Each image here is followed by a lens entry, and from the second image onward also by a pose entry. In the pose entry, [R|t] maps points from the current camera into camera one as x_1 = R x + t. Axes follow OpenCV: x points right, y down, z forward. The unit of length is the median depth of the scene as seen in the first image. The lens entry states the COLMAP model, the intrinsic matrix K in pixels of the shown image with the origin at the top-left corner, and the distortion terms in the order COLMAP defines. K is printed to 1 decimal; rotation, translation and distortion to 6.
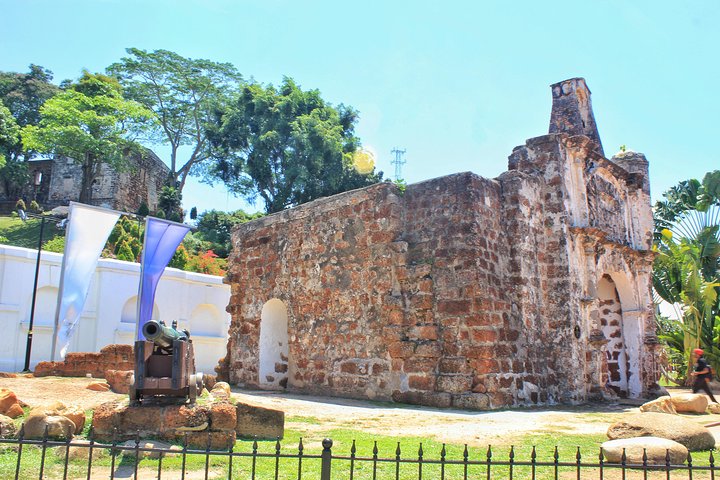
lens RADIAL K [[643.3, 0, 360.4], [0, 643.3, 252.0], [0, 0, 1]] dist [-0.119942, 0.006201]
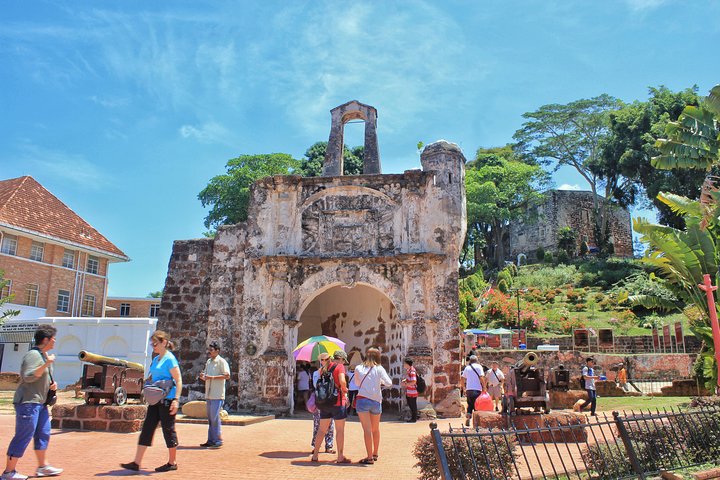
lens RADIAL K [[608.0, 0, 362.6], [0, 608.0, 252.5], [0, 0, 1]] dist [-0.166932, 0.154903]
pose [[0.584739, -0.193068, -0.787912, 1.345743], [0.144015, 0.980544, -0.133392, 0.125893], [0.798336, -0.035472, 0.601167, 0.500141]]
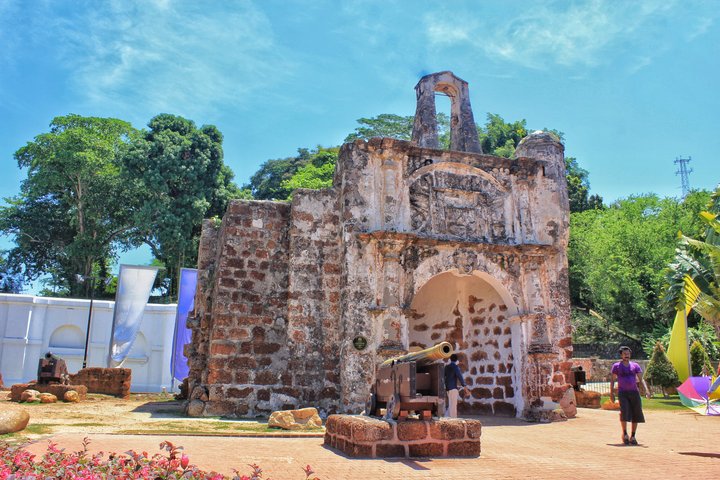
lens RADIAL K [[602.9, 0, 360.7], [0, 602.9, 250.9], [0, 0, 1]] dist [-0.177363, 0.142377]
pose [[0.858066, -0.124184, -0.498299, 0.799535], [0.094381, 0.991928, -0.084681, 0.064274], [0.504793, 0.025632, 0.862860, 0.215928]]
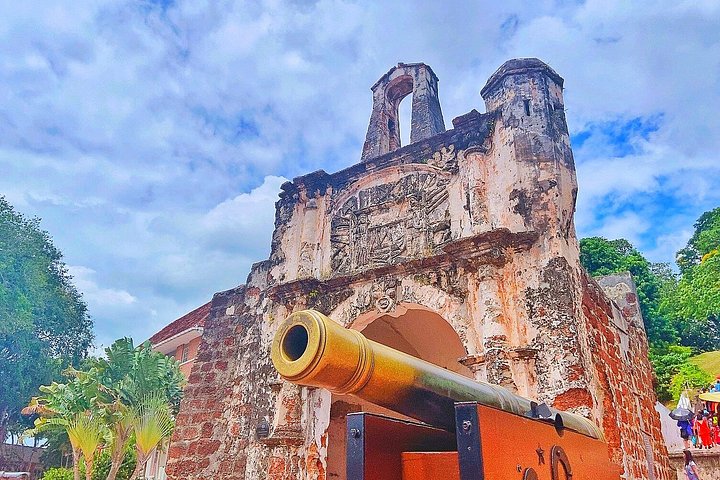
lens RADIAL K [[547.1, 0, 360.7], [0, 547.1, 227.0], [0, 0, 1]] dist [0.098342, 0.000064]
pose [[0.149790, -0.439267, -0.885781, 1.043712], [0.171605, 0.893842, -0.414245, 0.200560], [0.973712, -0.089954, 0.209269, 0.983624]]
